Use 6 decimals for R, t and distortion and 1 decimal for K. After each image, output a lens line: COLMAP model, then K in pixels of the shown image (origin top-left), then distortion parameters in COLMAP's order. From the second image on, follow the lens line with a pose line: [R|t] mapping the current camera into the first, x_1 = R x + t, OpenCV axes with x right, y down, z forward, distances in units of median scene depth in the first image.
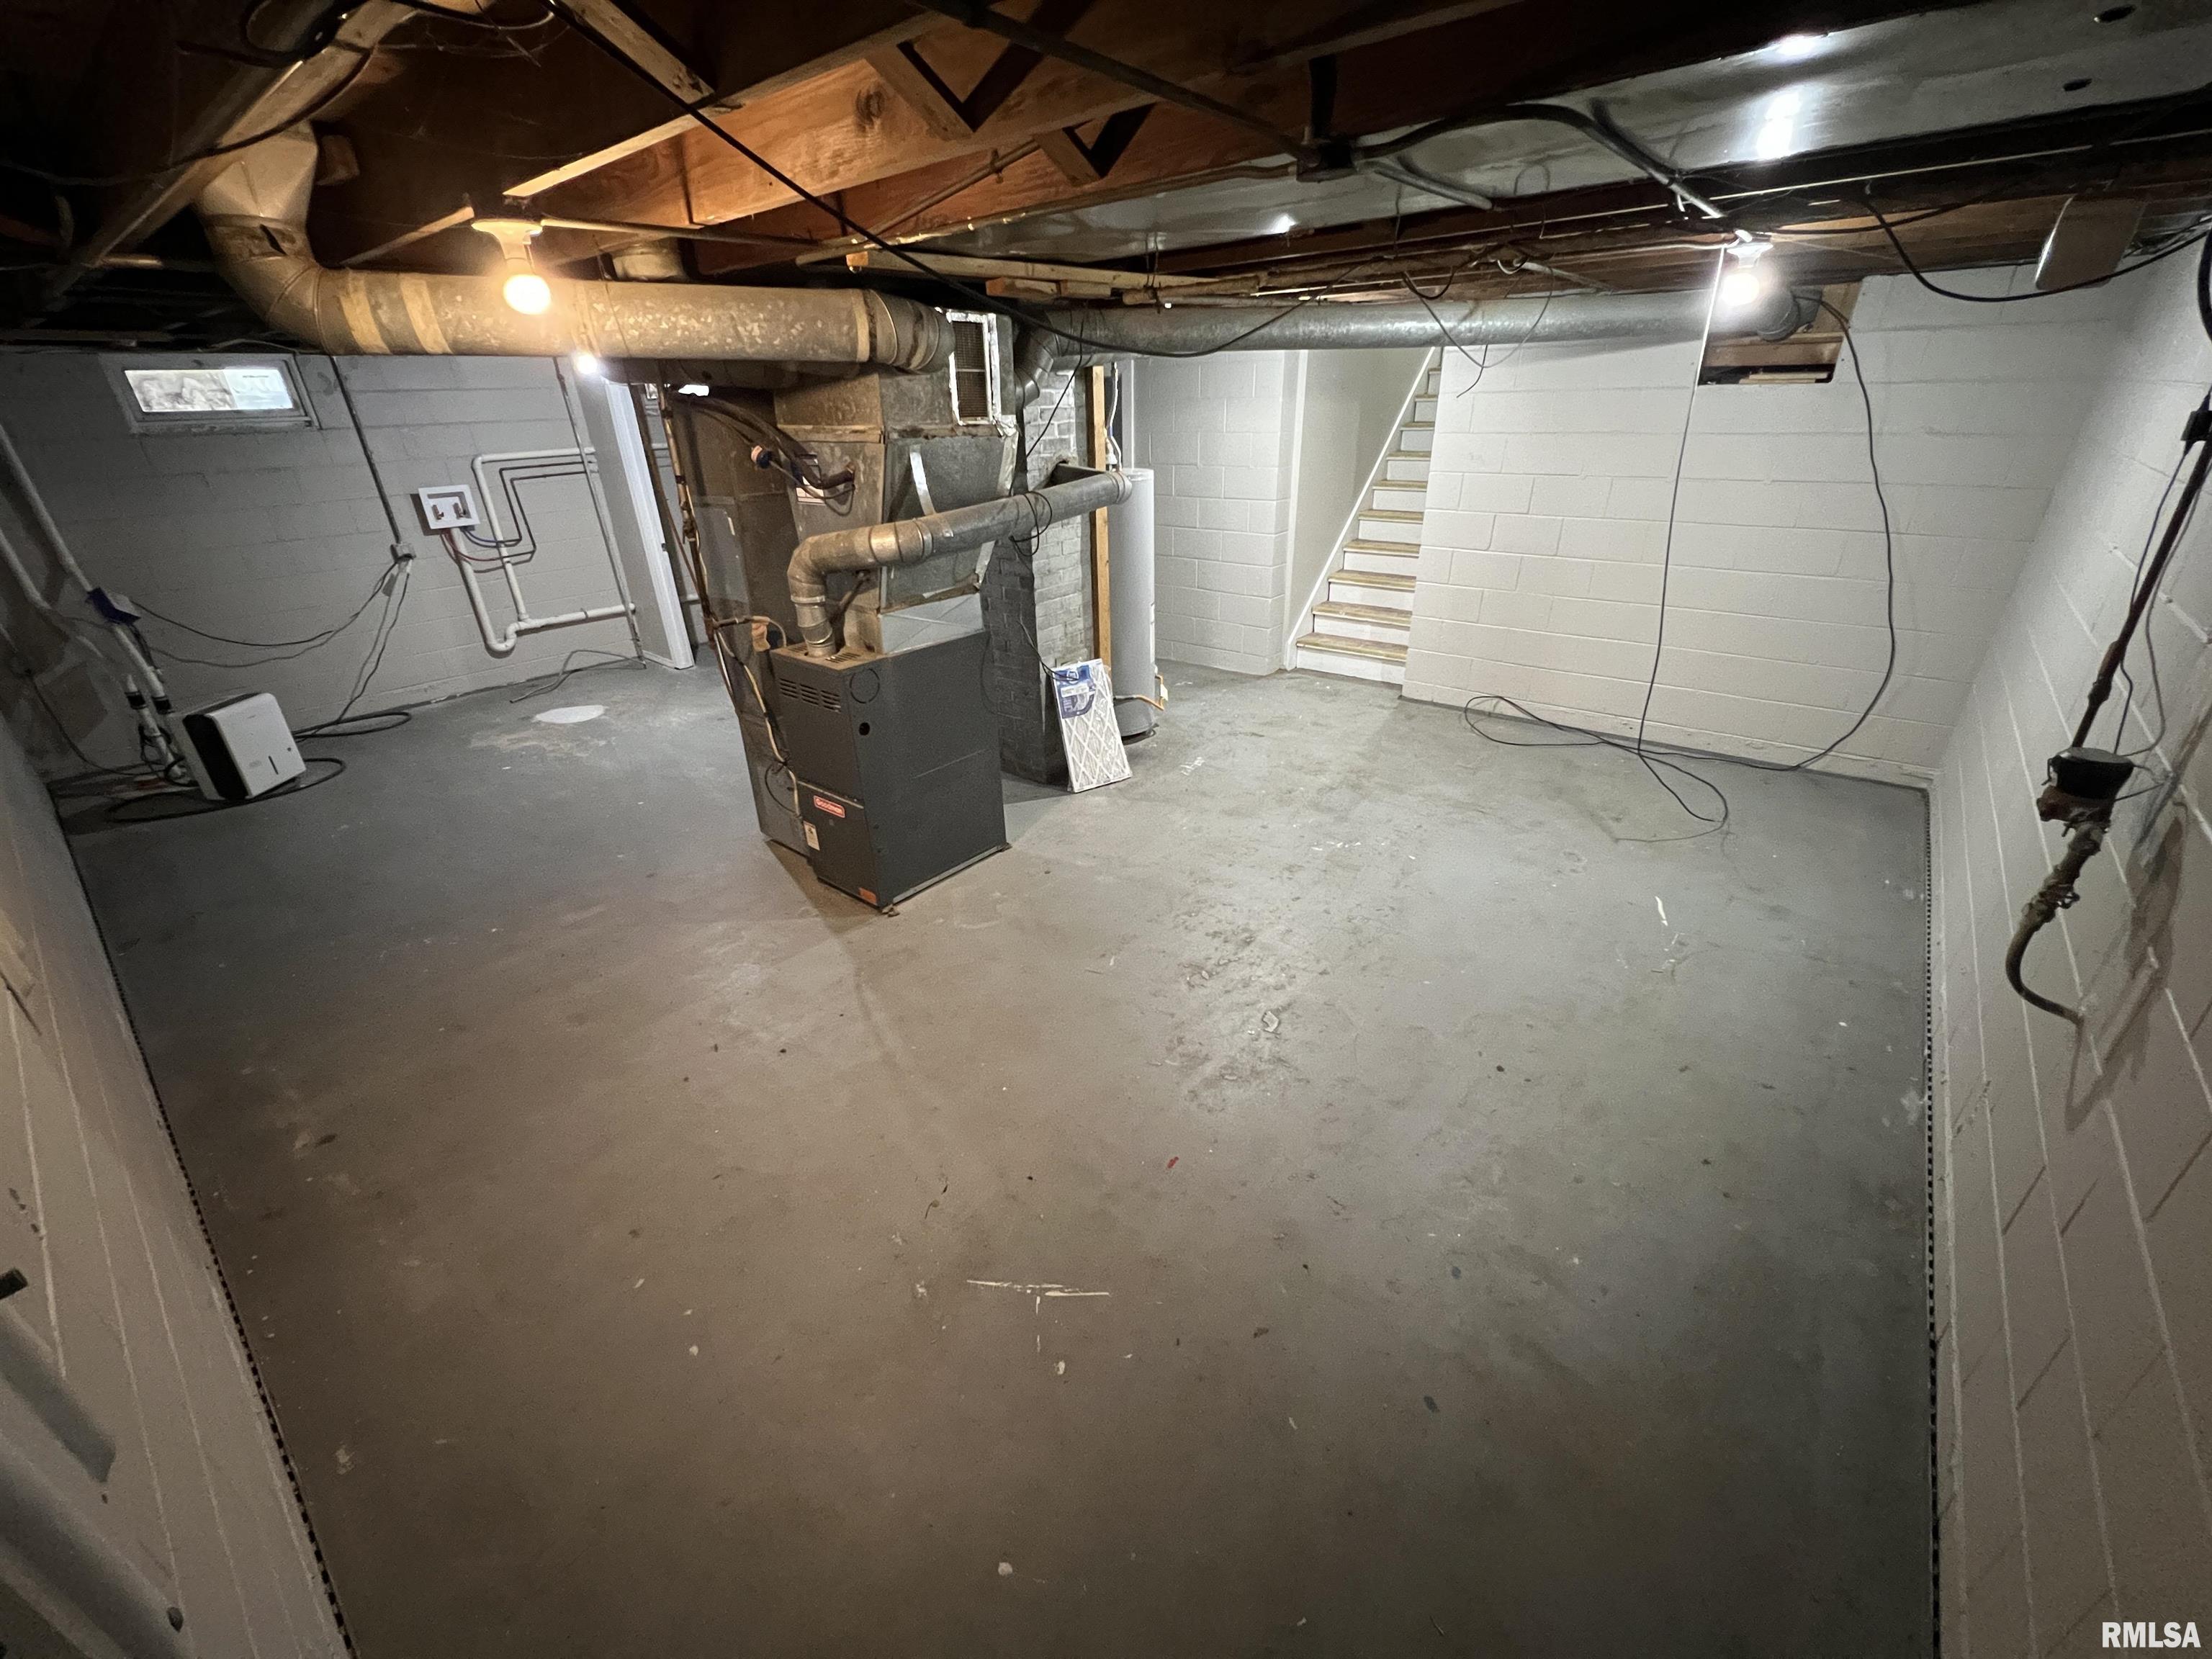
lens RADIAL K [[884.7, 0, 1096.7], [0, 884.7, 823.4], [0, 0, 1]] dist [-0.000296, 0.000064]
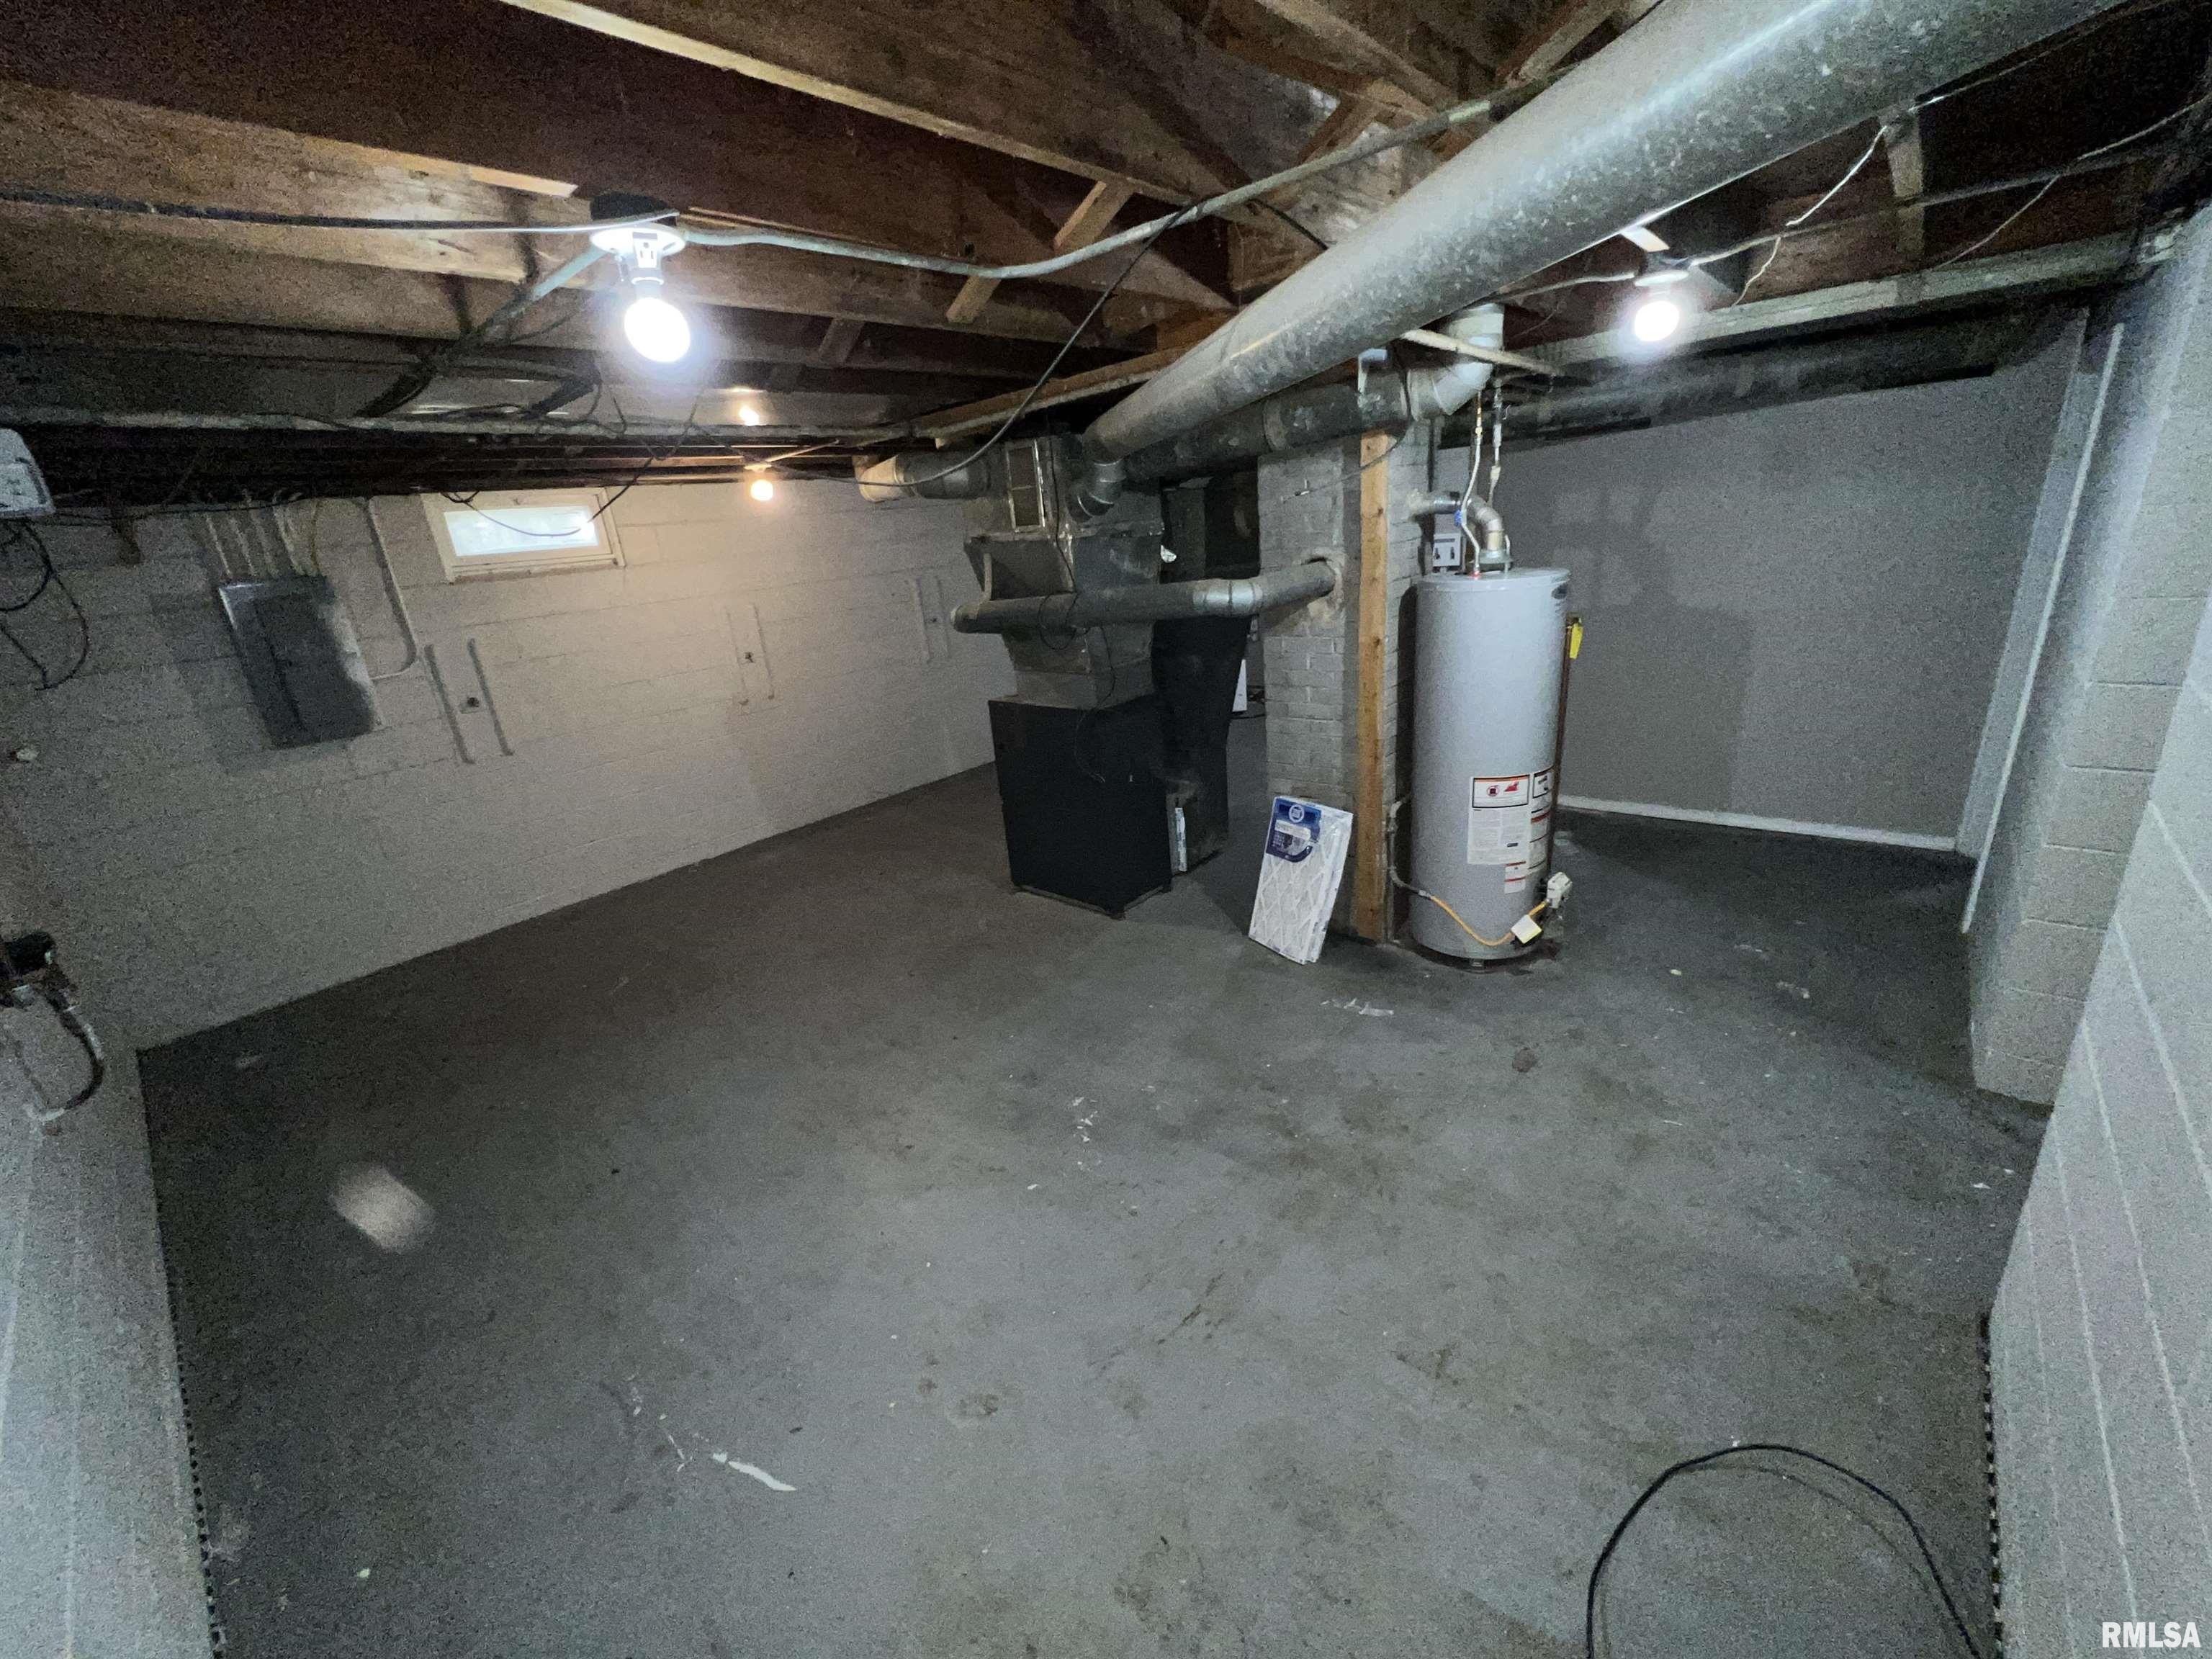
lens RADIAL K [[884.7, 0, 1100.4], [0, 884.7, 830.7], [0, 0, 1]] dist [-0.000296, 0.000064]
pose [[-0.037328, 0.361852, -0.931488, 0.620736], [-0.349255, 0.868630, 0.351430, -0.313164], [0.936284, 0.338445, 0.093954, 0.631868]]
